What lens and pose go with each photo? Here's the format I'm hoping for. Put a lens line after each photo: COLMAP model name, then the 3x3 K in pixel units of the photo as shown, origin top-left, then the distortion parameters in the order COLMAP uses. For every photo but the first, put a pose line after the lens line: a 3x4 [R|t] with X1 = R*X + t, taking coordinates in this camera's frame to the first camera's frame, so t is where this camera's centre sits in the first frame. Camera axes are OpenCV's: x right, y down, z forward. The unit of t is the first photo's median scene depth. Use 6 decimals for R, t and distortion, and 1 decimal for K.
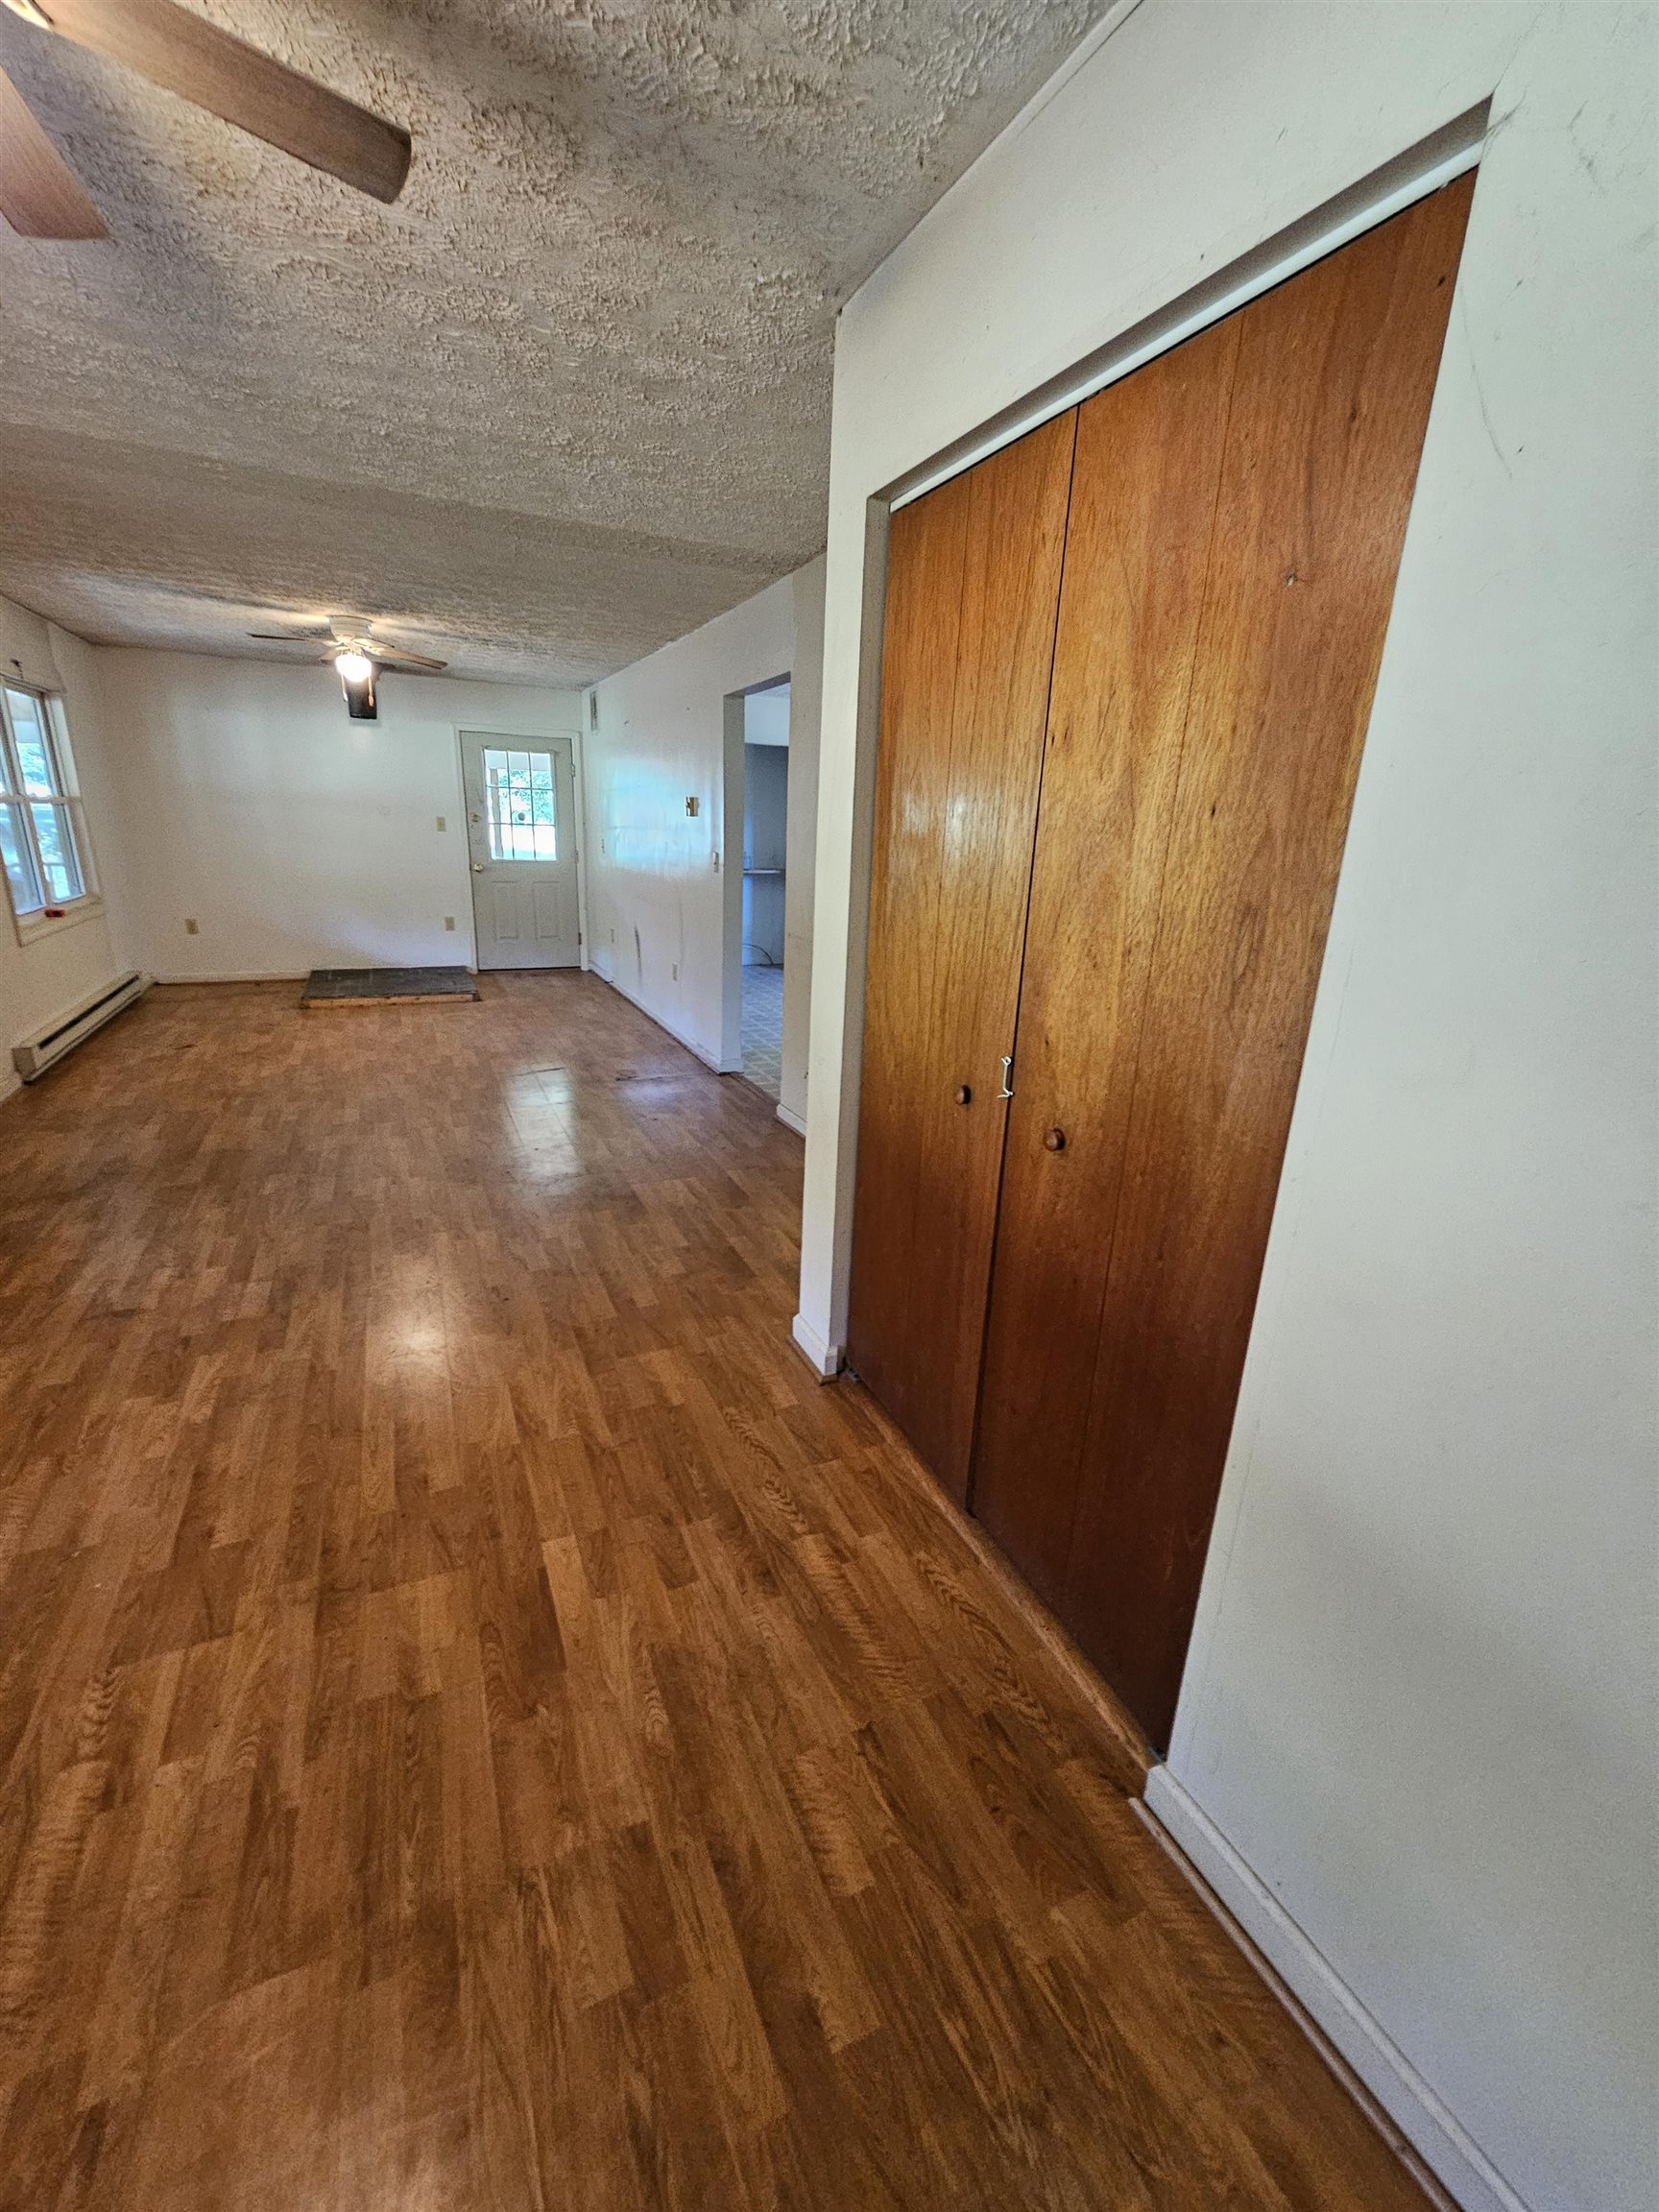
lens RADIAL K [[902.9, 0, 826.7], [0, 902.9, 1096.2], [0, 0, 1]] dist [0.000051, 0.000114]
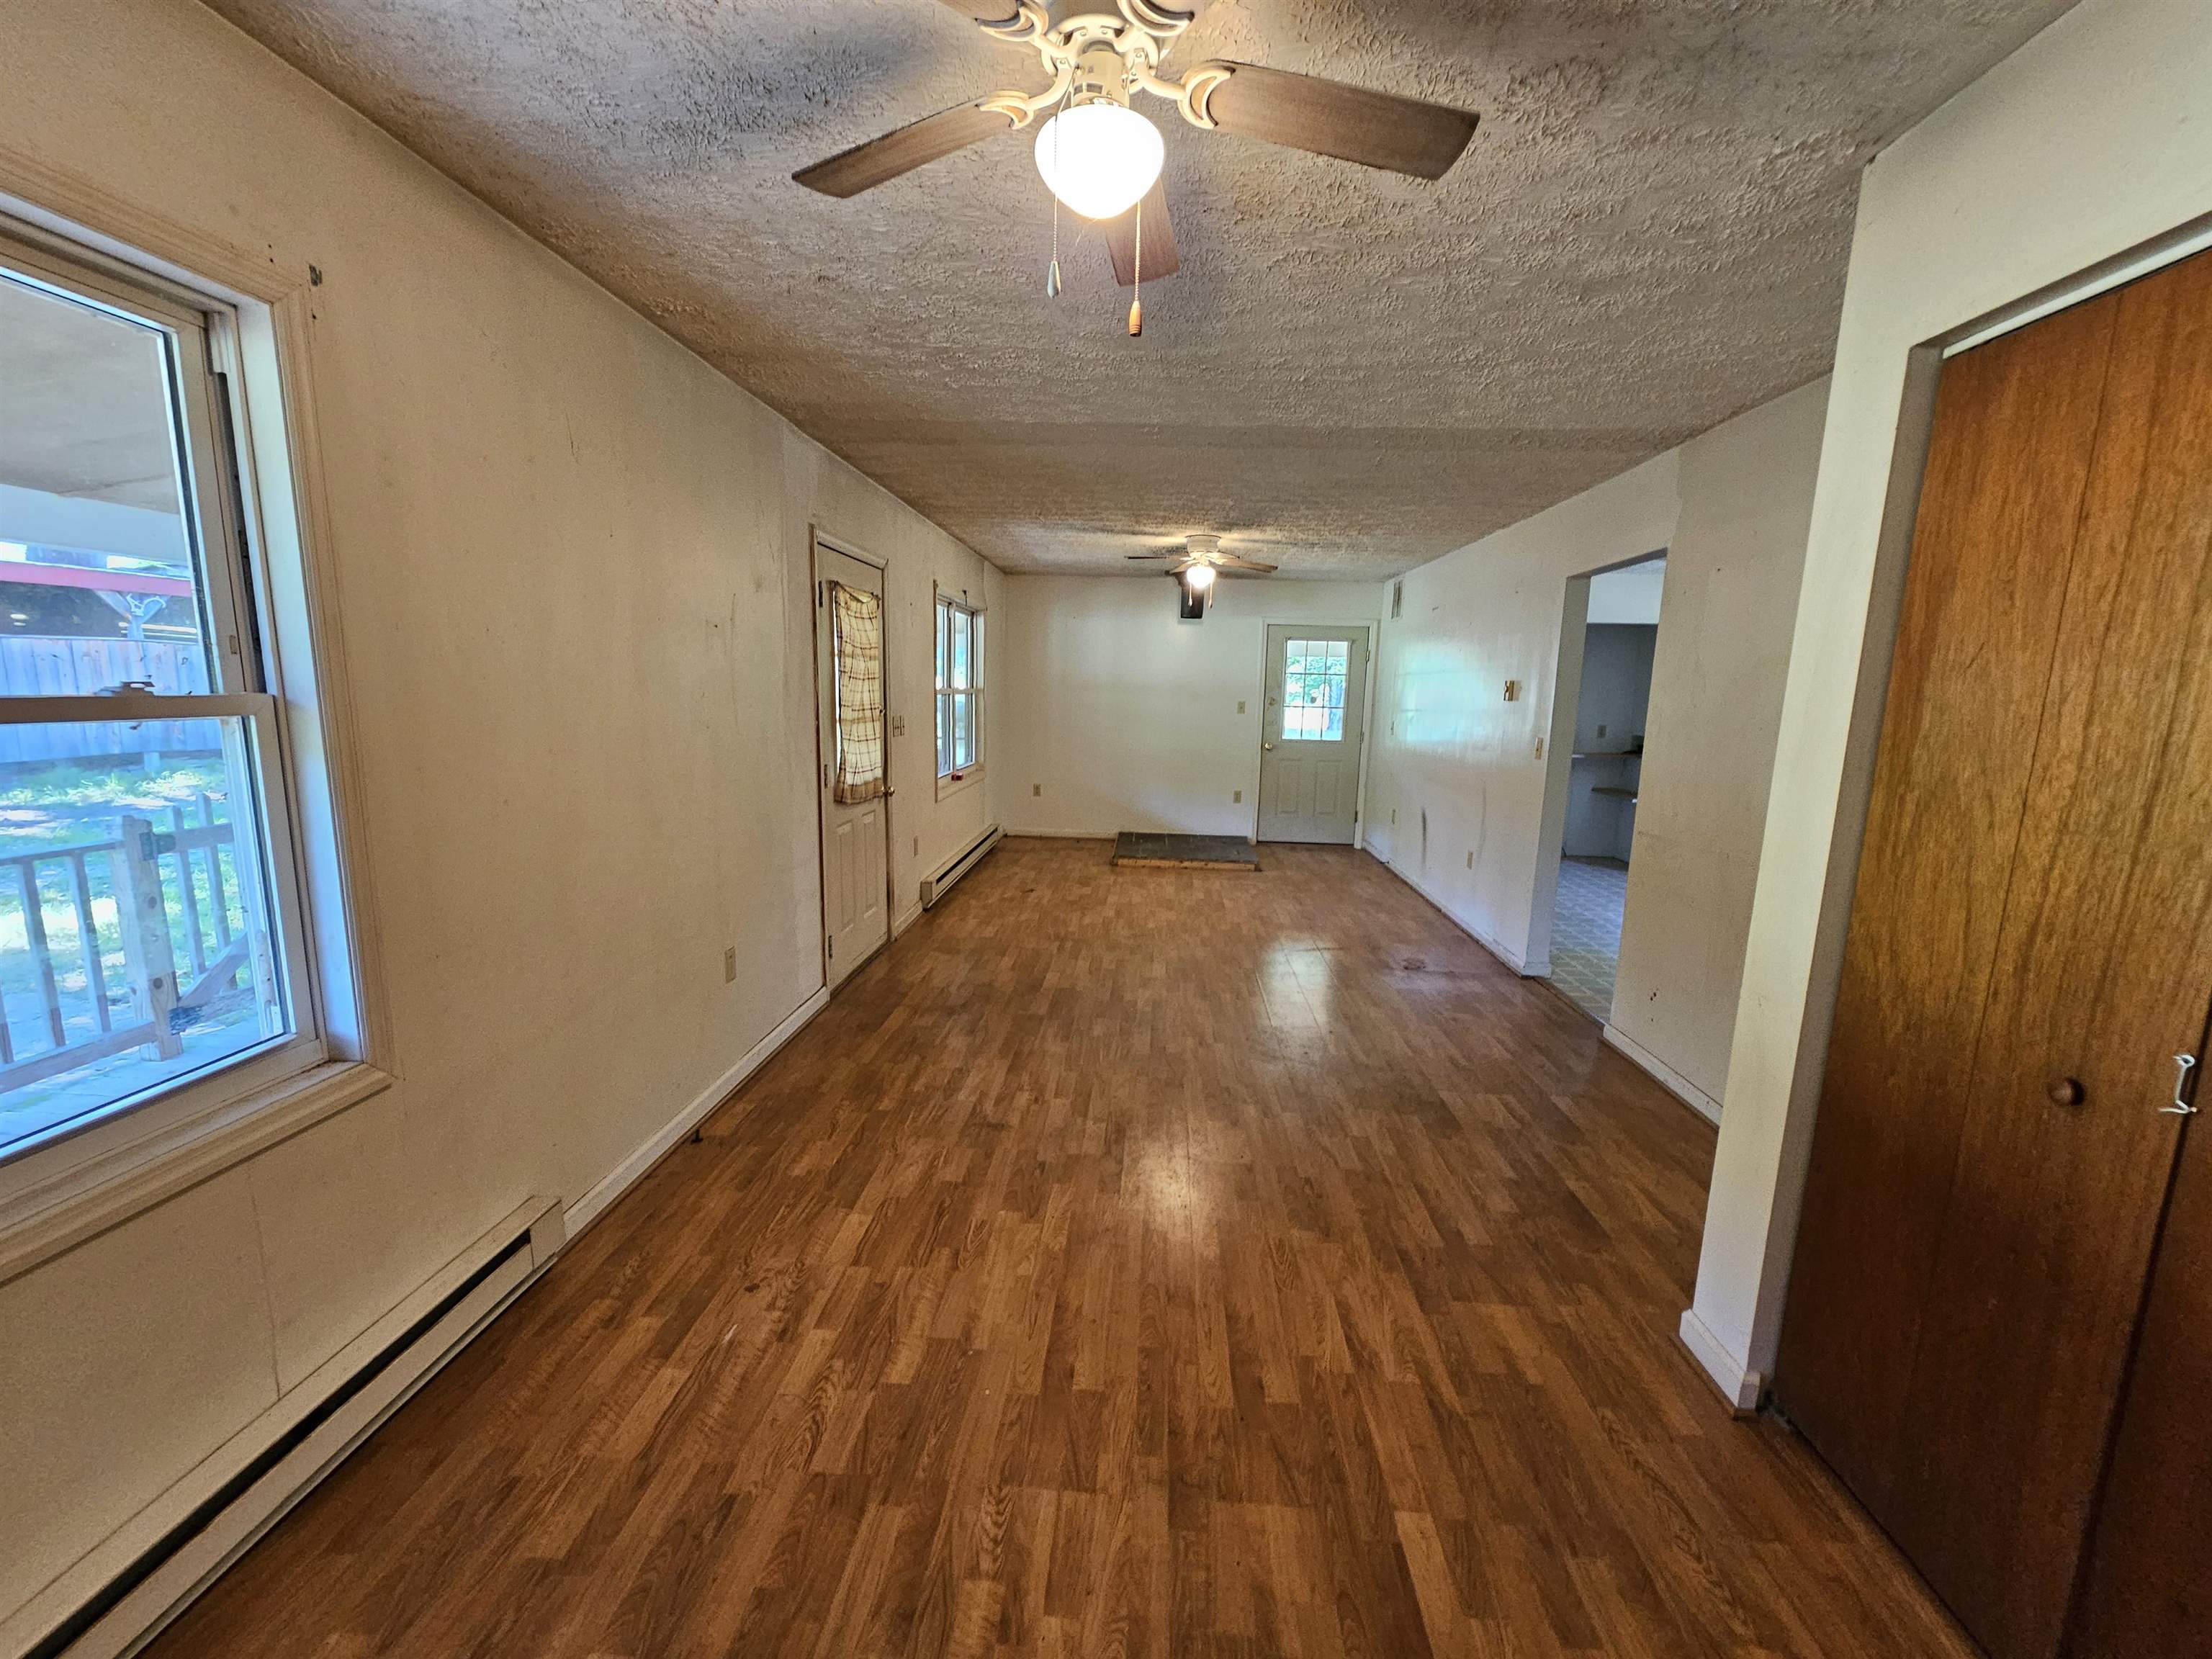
lens RADIAL K [[902.9, 0, 1102.7], [0, 902.9, 834.0], [0, 0, 1]] dist [0.000051, 0.000114]
pose [[0.879368, 0.062322, -0.472046, -0.150254], [-0.130704, 0.984908, -0.113454, -0.016533], [0.457851, 0.161466, 0.874243, -0.007643]]
